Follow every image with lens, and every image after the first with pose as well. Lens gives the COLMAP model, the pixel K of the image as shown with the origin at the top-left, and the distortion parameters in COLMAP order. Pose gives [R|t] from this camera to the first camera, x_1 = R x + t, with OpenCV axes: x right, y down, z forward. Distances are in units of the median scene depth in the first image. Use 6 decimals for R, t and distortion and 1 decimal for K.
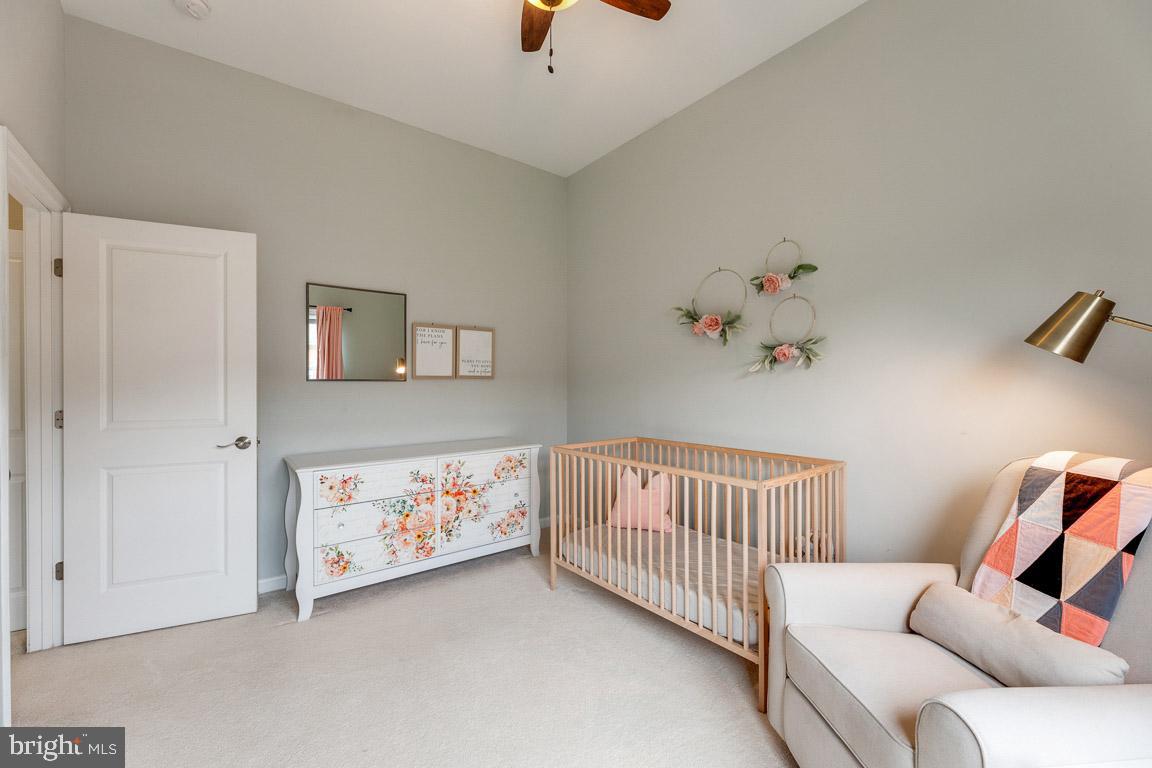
lens RADIAL K [[468.1, 0, 581.2], [0, 468.1, 383.5], [0, 0, 1]] dist [0.001397, 0.000076]
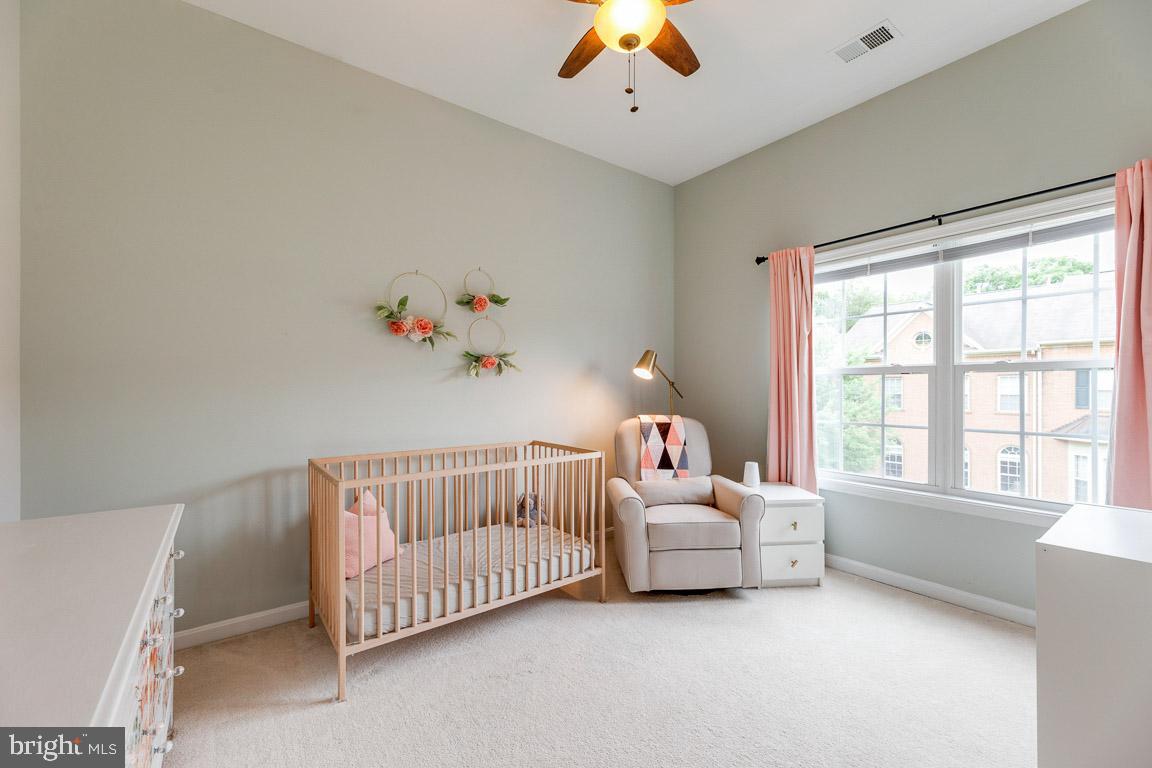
lens RADIAL K [[468.1, 0, 581.2], [0, 468.1, 383.5], [0, 0, 1]] dist [0.001397, 0.000076]
pose [[0.024783, 0.003686, 0.999686, -0.823173], [0.003295, 0.999987, -0.003769, -0.005294], [-0.999687, 0.003388, 0.024771, 0.746028]]
